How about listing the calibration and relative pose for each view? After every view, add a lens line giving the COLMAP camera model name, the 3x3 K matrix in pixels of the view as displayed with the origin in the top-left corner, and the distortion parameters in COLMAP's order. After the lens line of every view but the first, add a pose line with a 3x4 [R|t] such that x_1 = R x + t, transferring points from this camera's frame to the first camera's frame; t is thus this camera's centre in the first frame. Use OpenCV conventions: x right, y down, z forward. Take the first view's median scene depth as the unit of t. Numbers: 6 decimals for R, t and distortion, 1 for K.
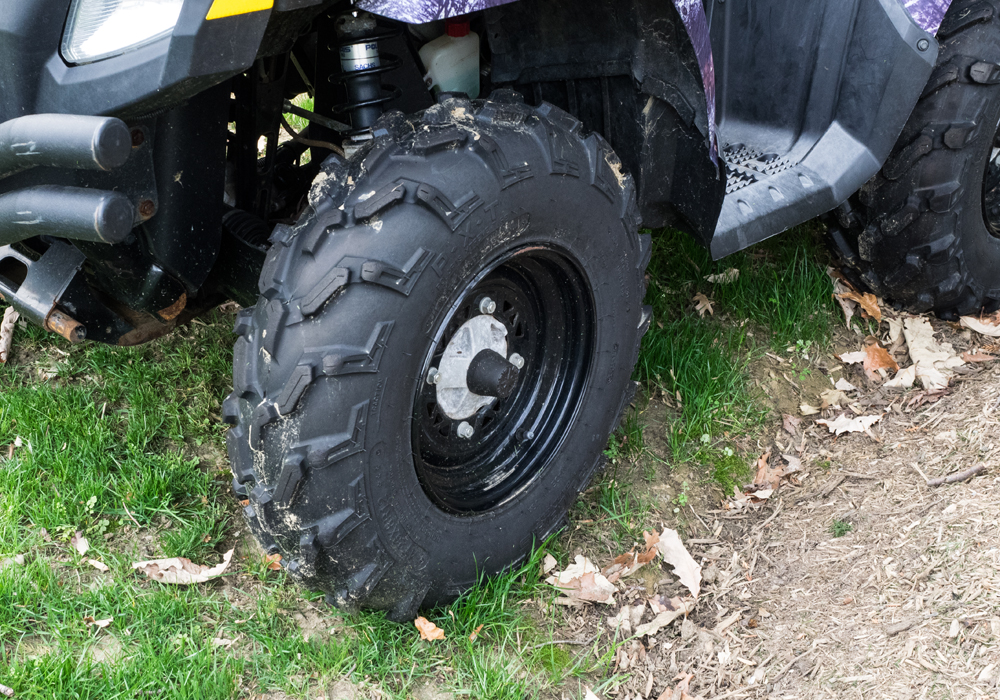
lens RADIAL K [[1605.1, 0, 499.3], [0, 1605.1, 350.6], [0, 0, 1]] dist [0.011818, 0.000000]
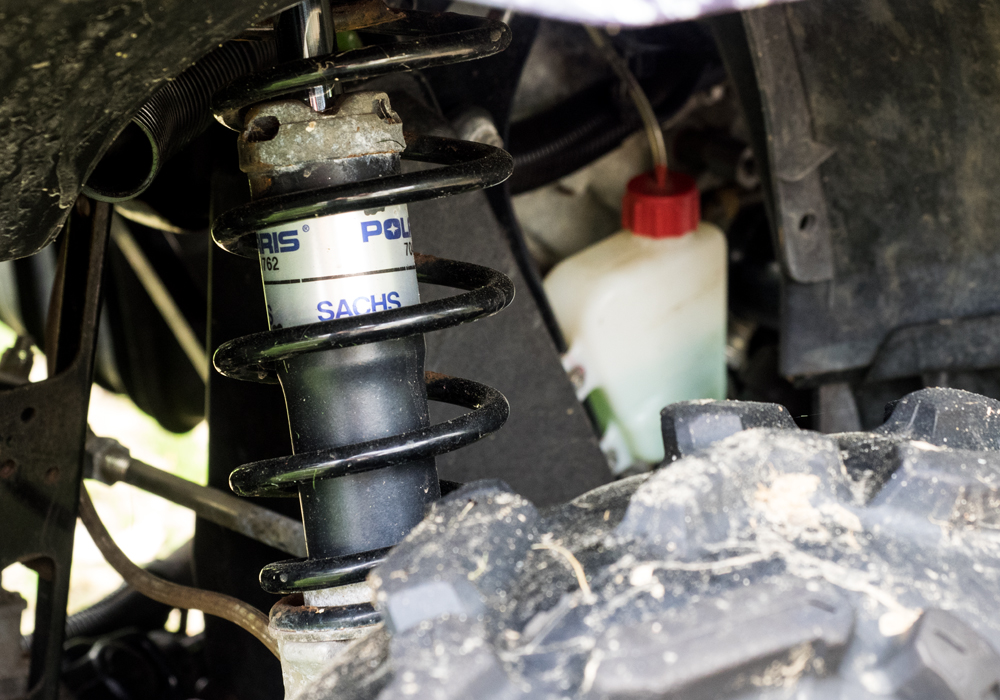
lens RADIAL K [[2302.4, 0, 499.7], [0, 2302.4, 351.8], [0, 0, 1]] dist [0.040619, 0.000000]
pose [[0.999096, -0.016136, -0.039338, -0.052285], [0.008583, 0.982684, -0.185088, -0.113233], [0.041643, 0.184583, 0.981934, 0.708071]]
